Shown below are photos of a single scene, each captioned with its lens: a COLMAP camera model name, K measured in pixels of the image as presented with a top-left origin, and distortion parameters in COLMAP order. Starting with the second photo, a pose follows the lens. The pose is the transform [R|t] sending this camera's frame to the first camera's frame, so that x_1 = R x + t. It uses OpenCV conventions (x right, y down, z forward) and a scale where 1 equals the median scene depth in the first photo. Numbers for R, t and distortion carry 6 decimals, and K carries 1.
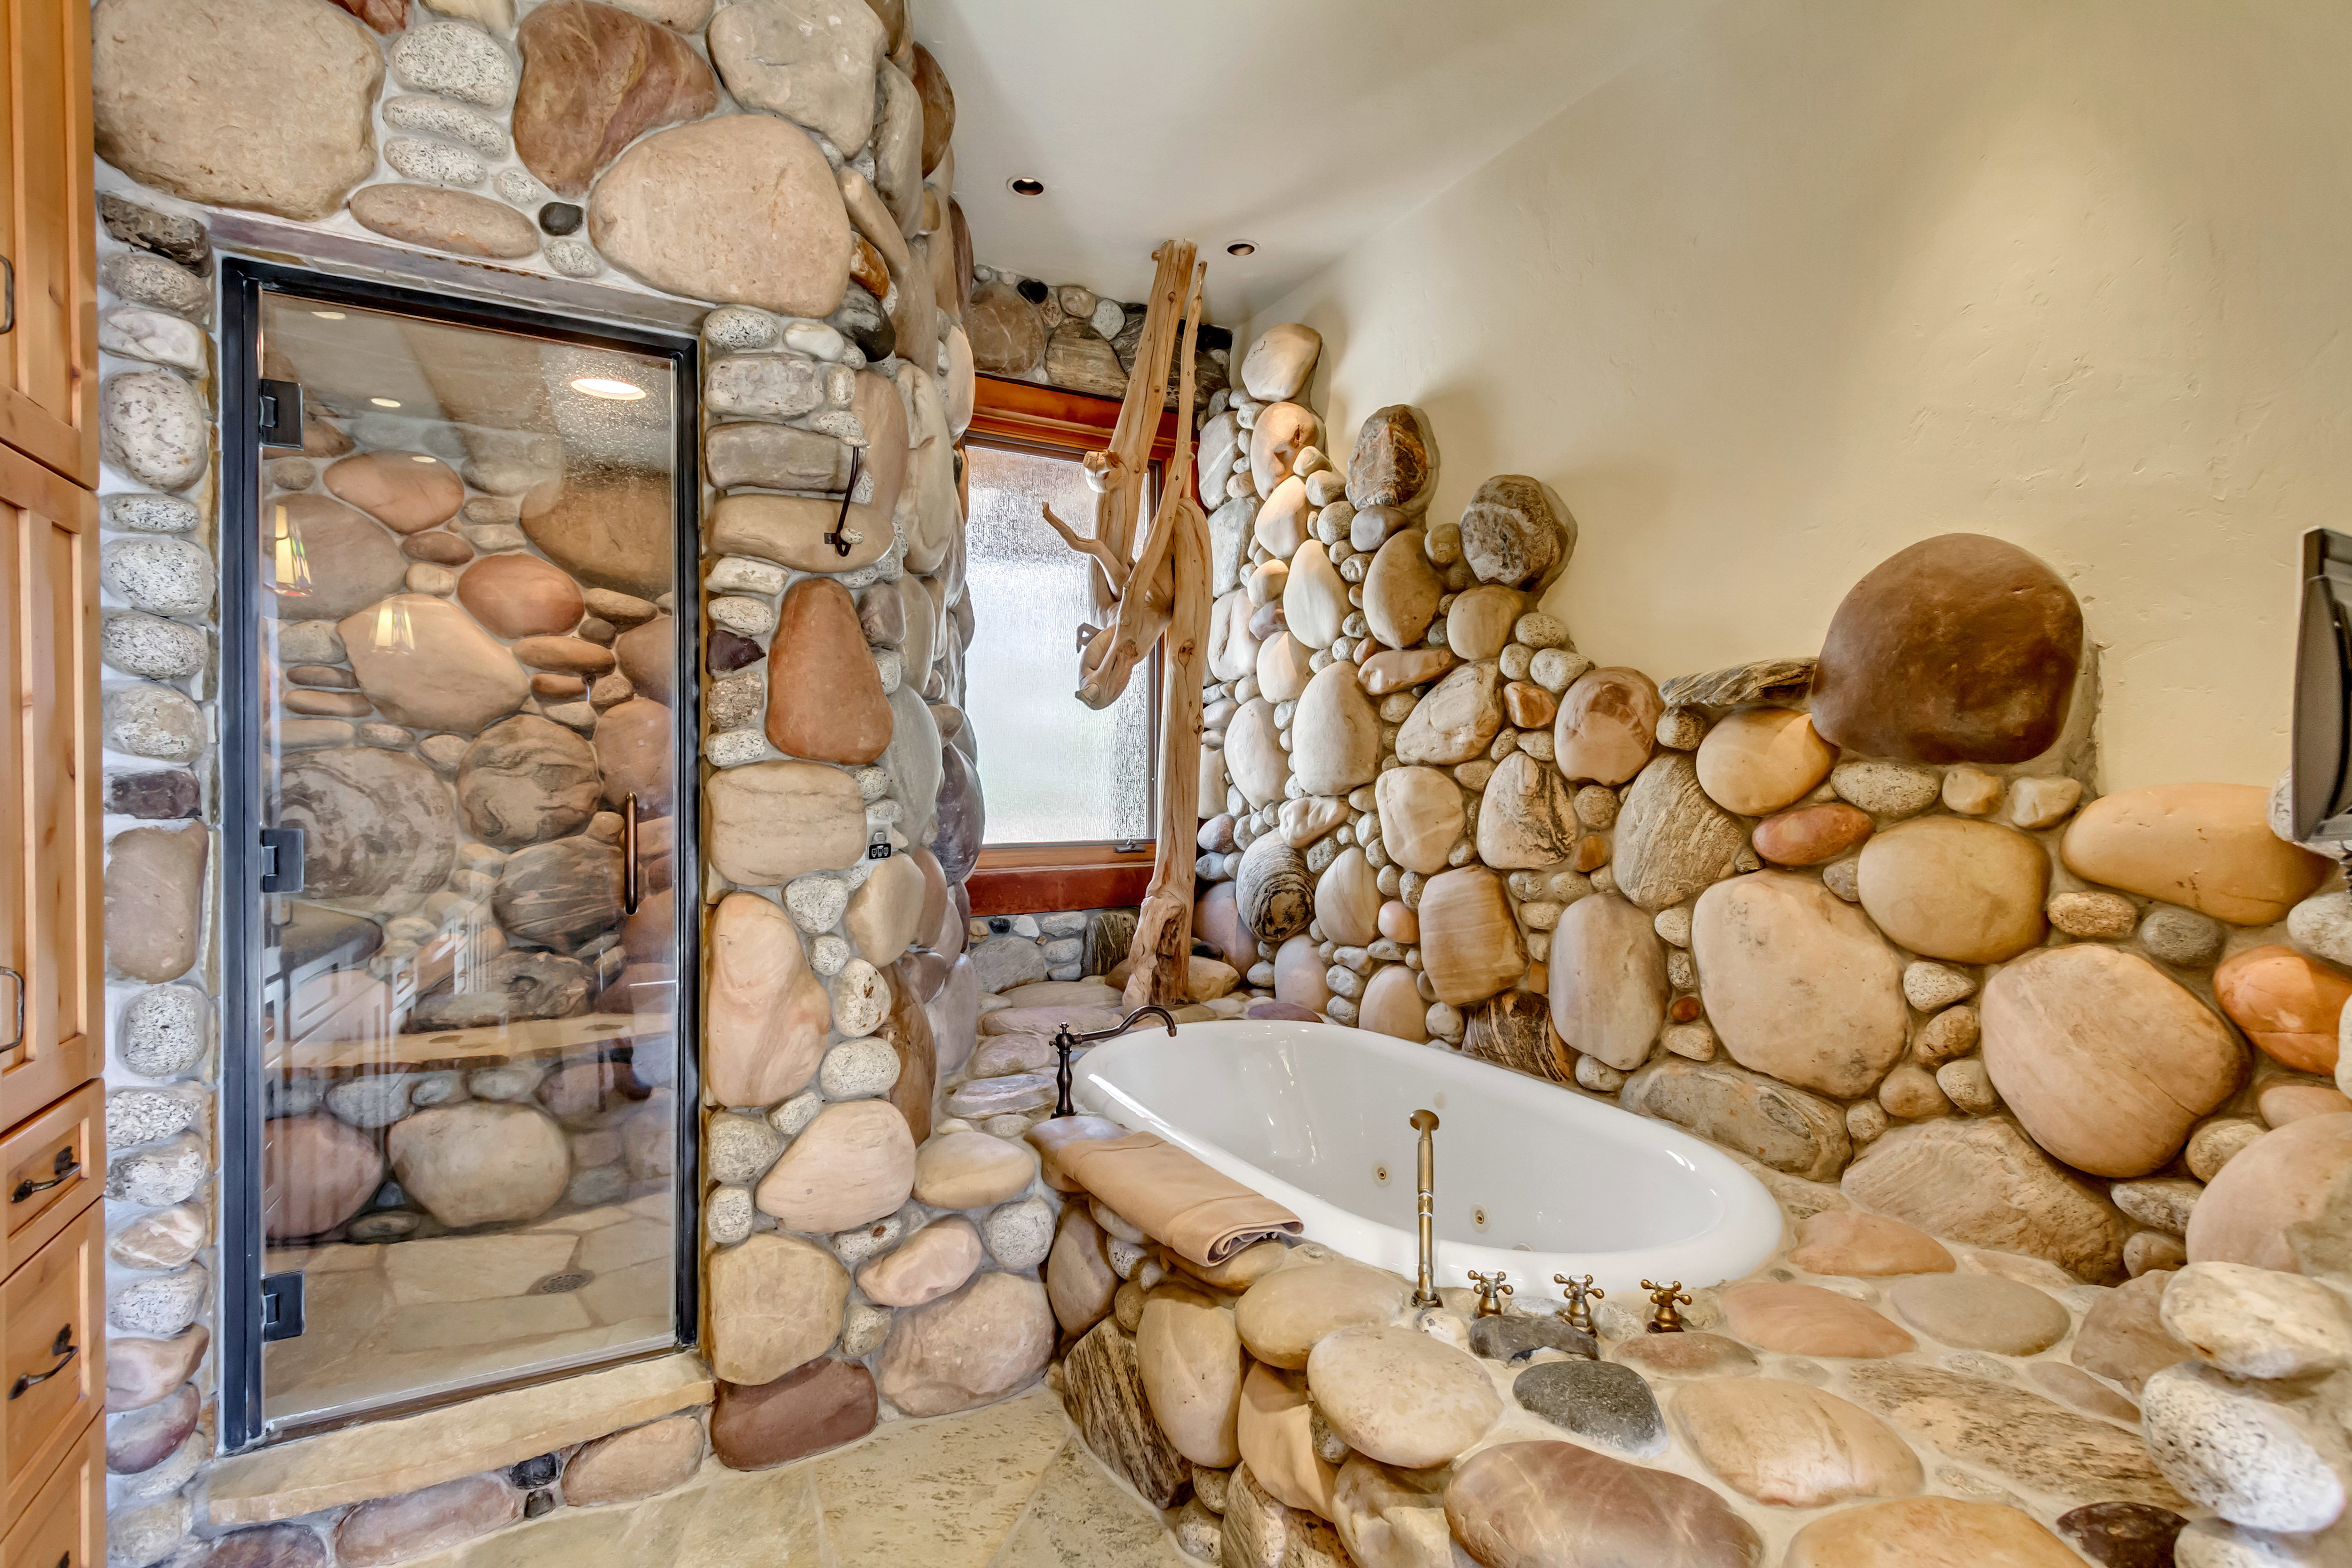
lens RADIAL K [[1083.9, 0, 1173.7], [0, 1083.9, 786.4], [0, 0, 1]] dist [0.008604, -0.001379]
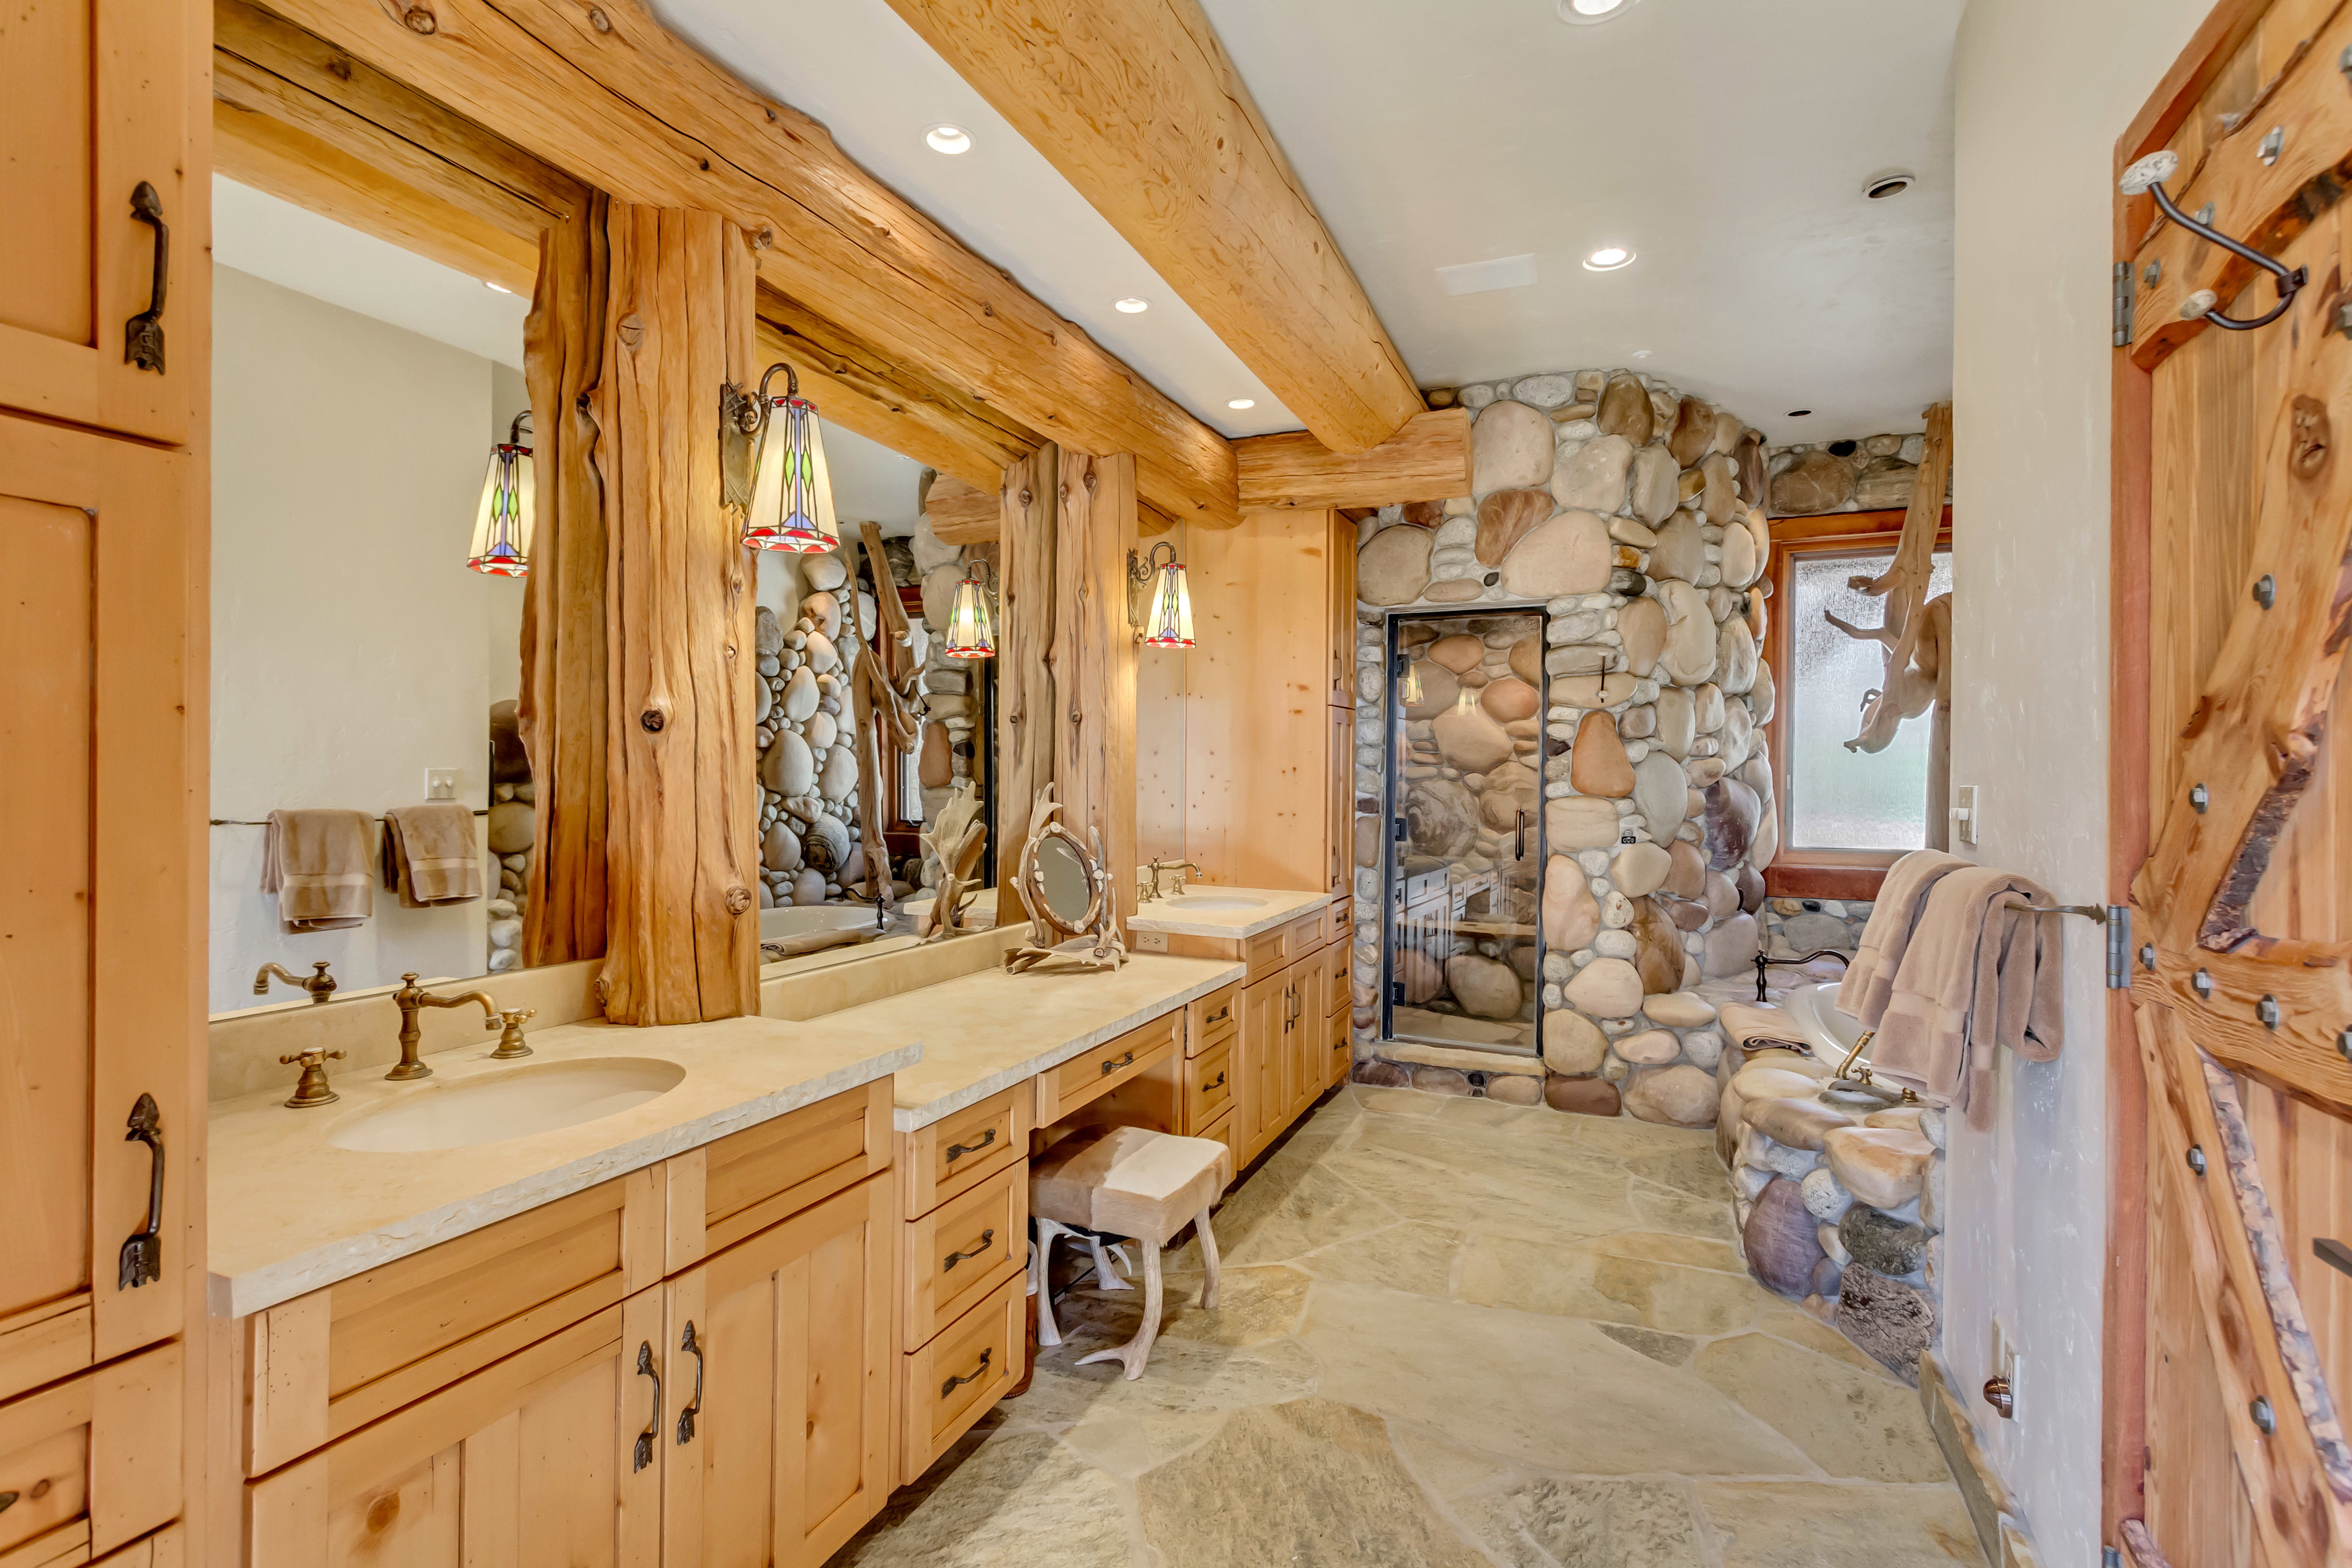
lens RADIAL K [[1083.9, 0, 1173.7], [0, 1083.9, 786.4], [0, 0, 1]] dist [0.008604, -0.001379]
pose [[0.603039, 0.015740, -0.797557, 0.879539], [-0.014672, 0.999855, 0.008639, -0.048635], [0.797577, 0.006492, 0.603182, -0.959812]]
